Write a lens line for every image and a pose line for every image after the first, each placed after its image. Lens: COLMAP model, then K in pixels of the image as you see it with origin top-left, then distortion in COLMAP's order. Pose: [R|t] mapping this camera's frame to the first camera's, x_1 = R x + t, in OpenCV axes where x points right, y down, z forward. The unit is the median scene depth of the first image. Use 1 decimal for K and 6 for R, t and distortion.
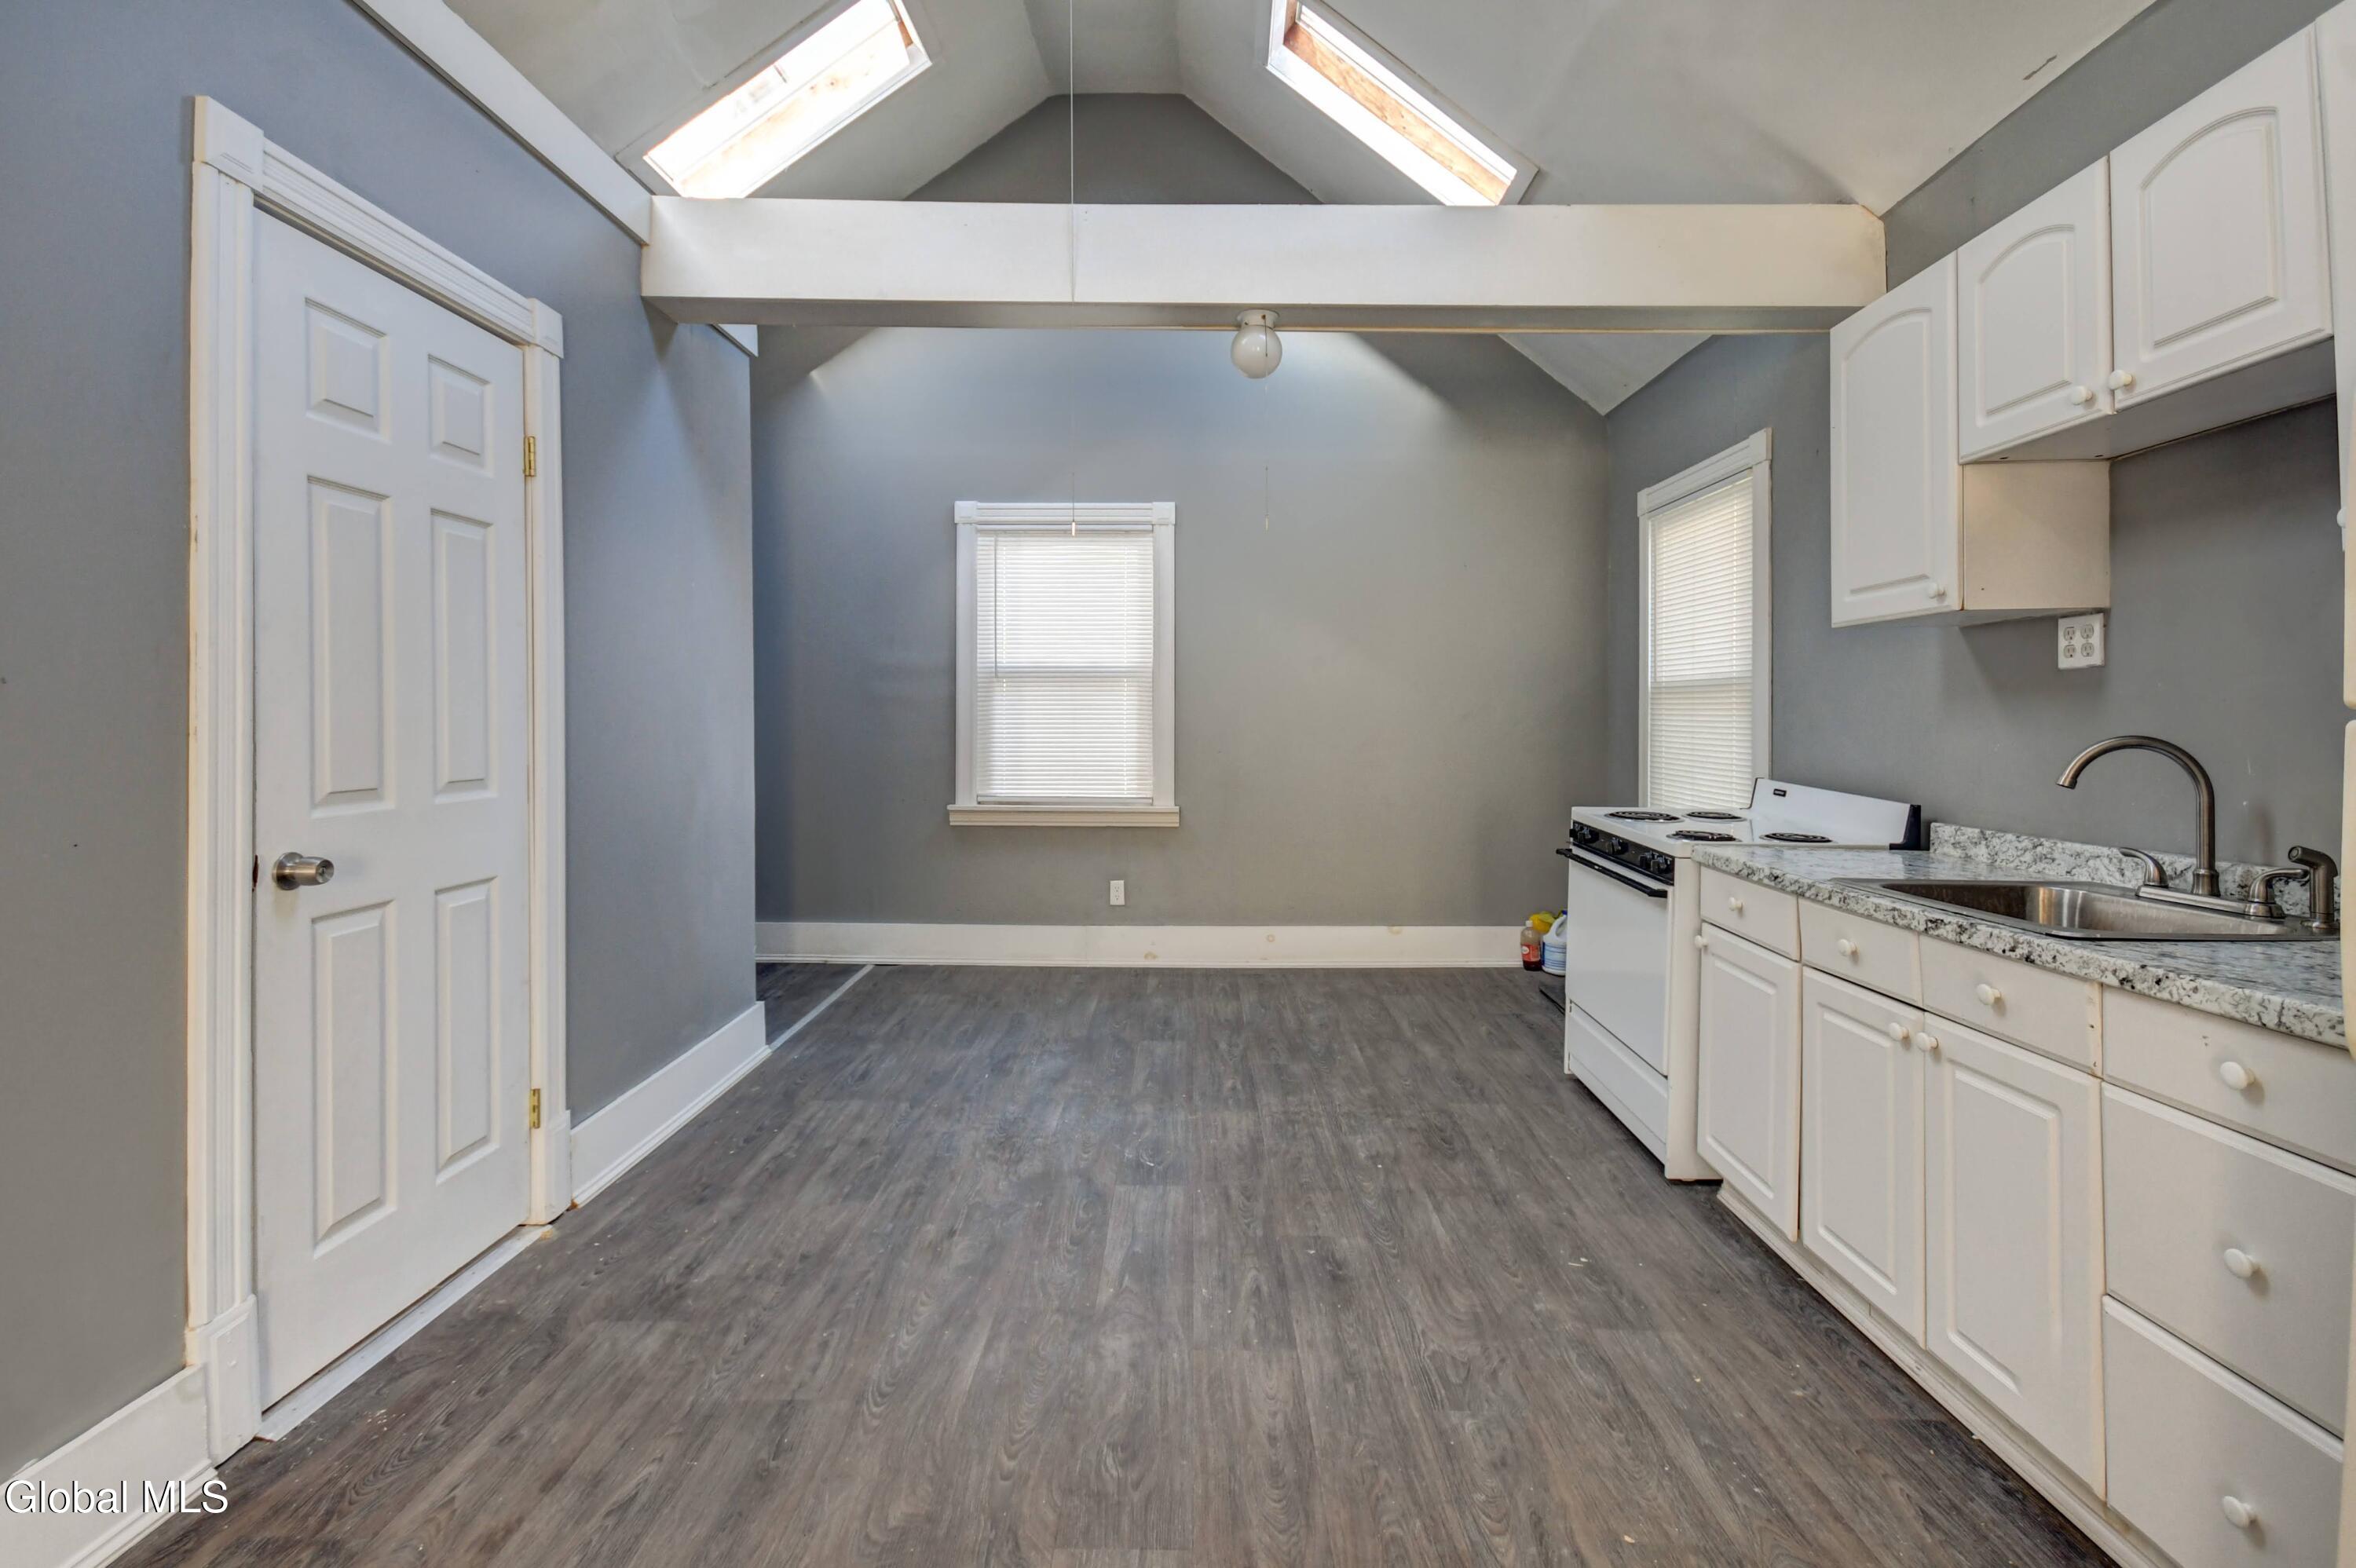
lens RADIAL K [[1062.0, 0, 1213.3], [0, 1062.0, 719.0], [0, 0, 1]] dist [0.004097, 0.000216]
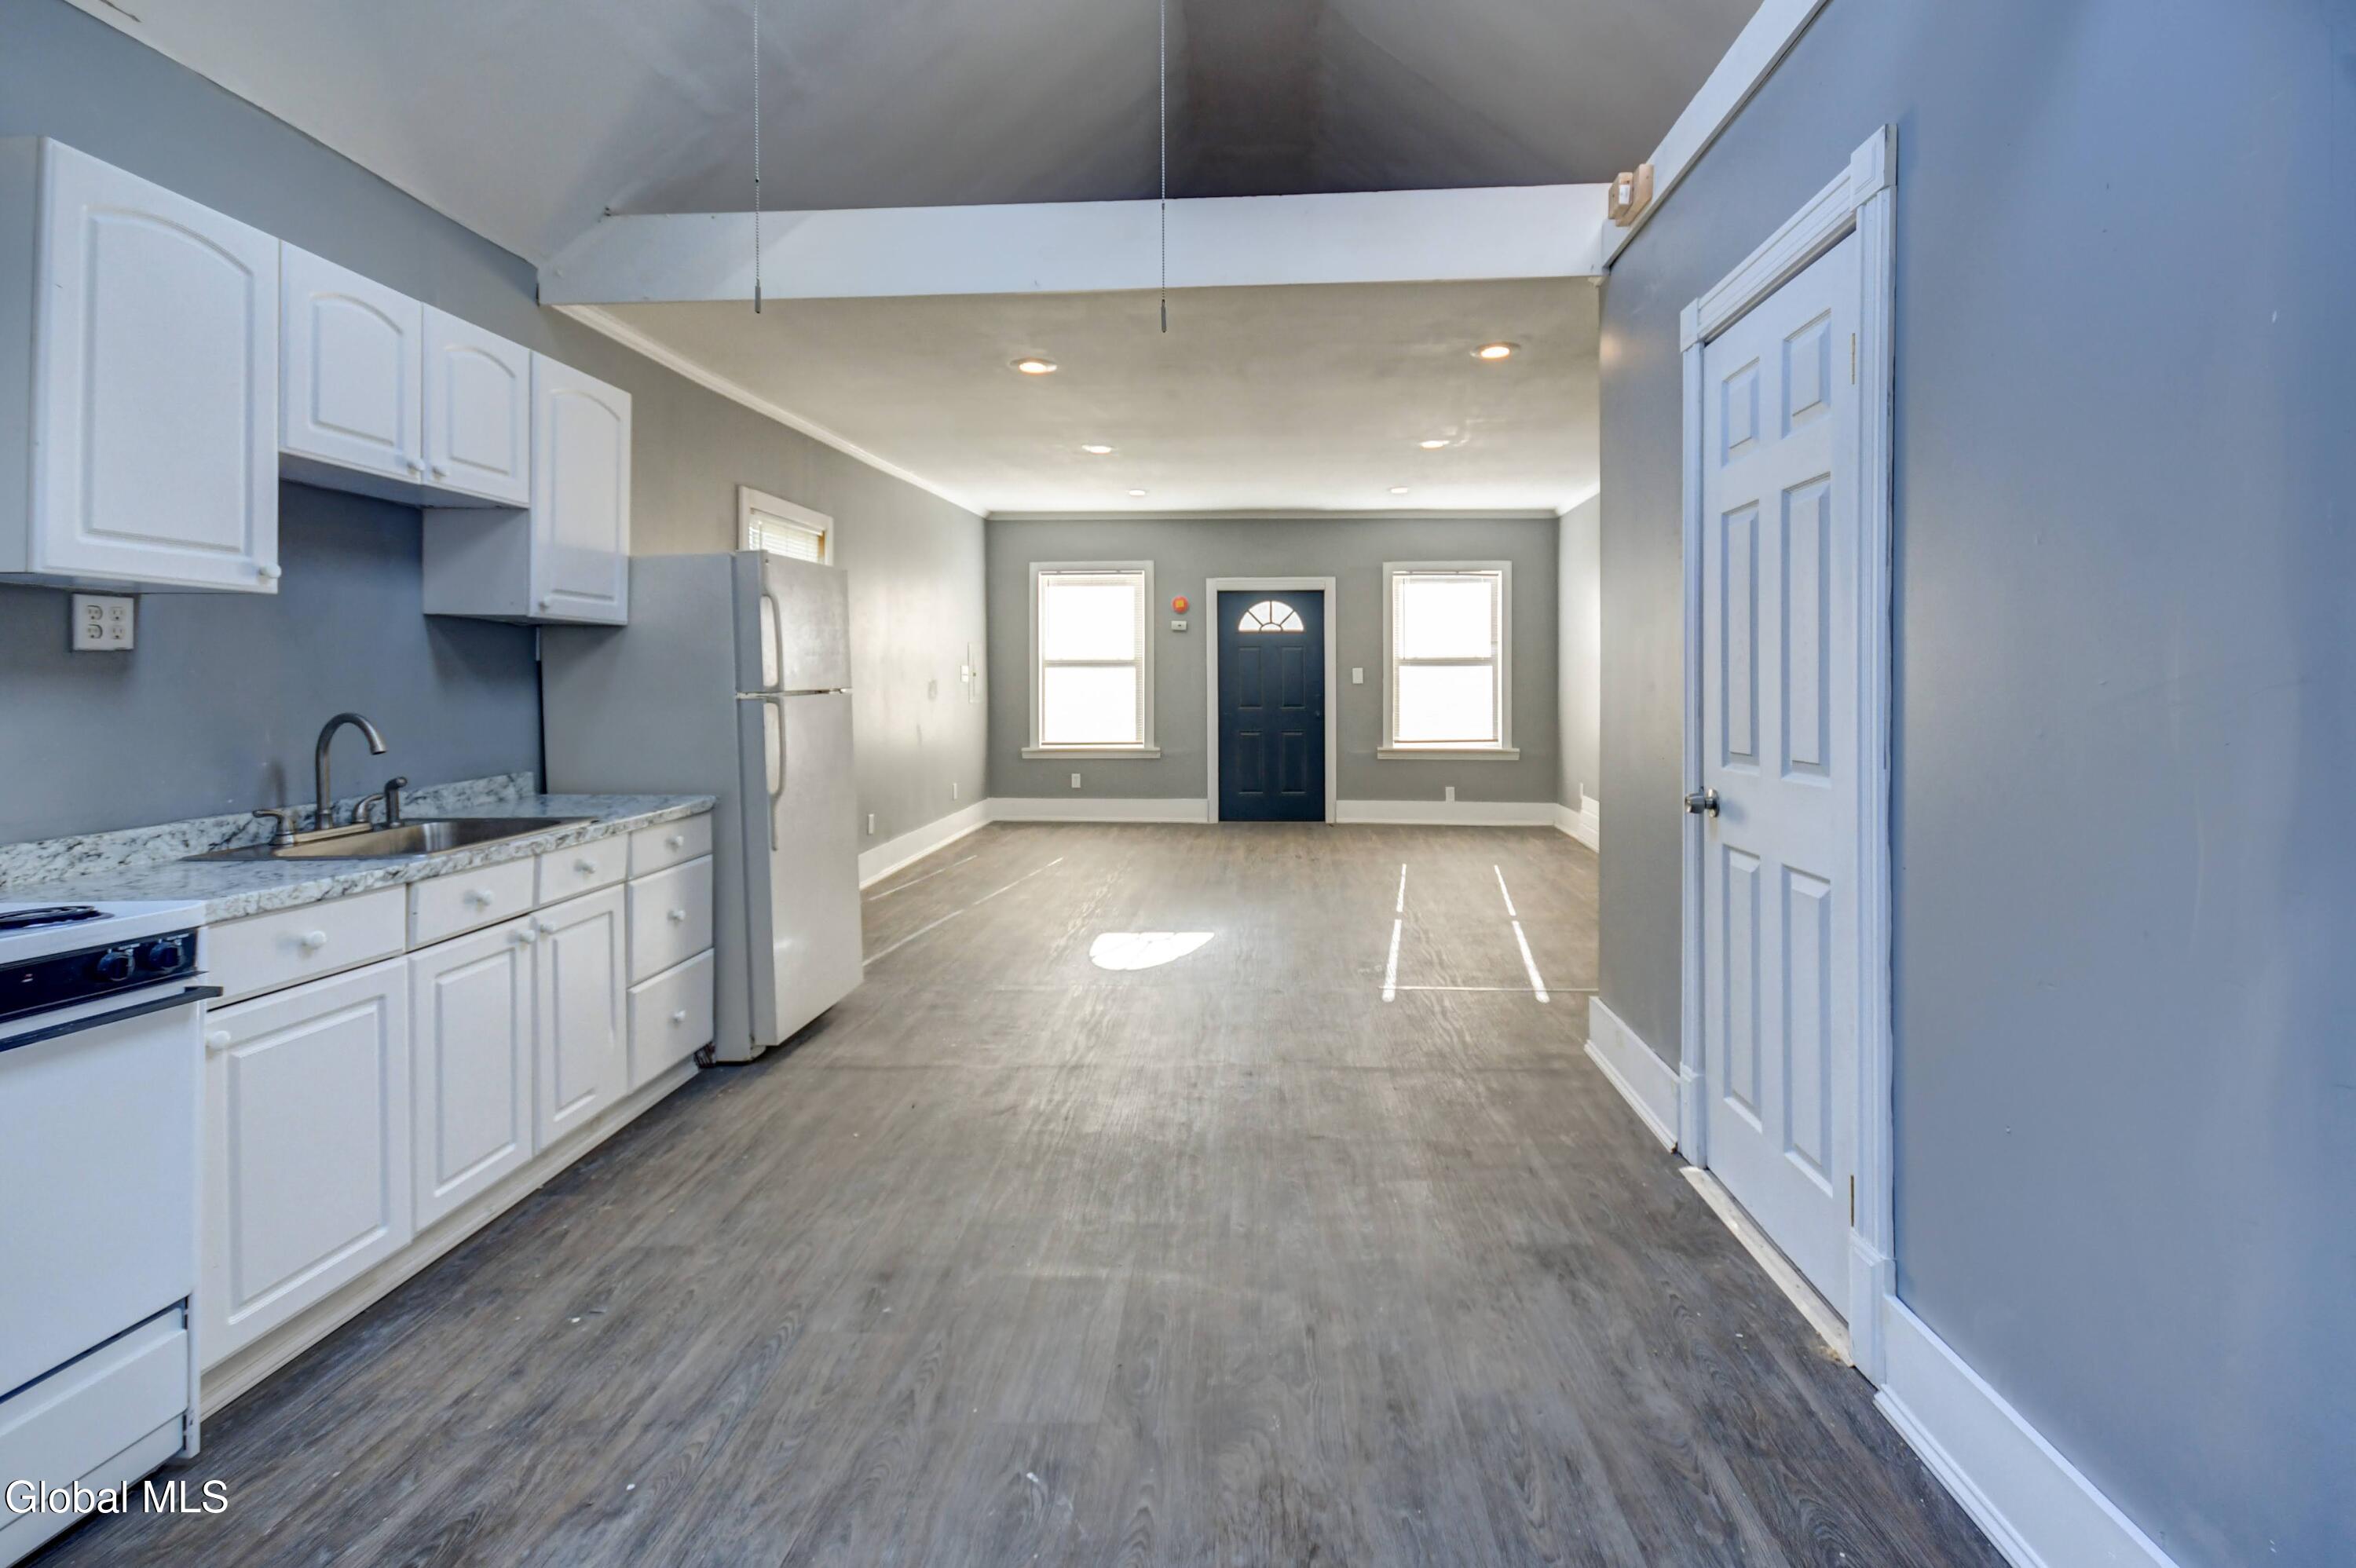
lens RADIAL K [[1062.0, 0, 1281.8], [0, 1062.0, 678.2], [0, 0, 1]] dist [0.004097, 0.000216]
pose [[-0.999973, 0.004426, -0.005799, -0.224905], [0.004453, 0.999980, -0.004599, -0.012393], [0.005778, -0.004624, -0.999973, 1.842768]]
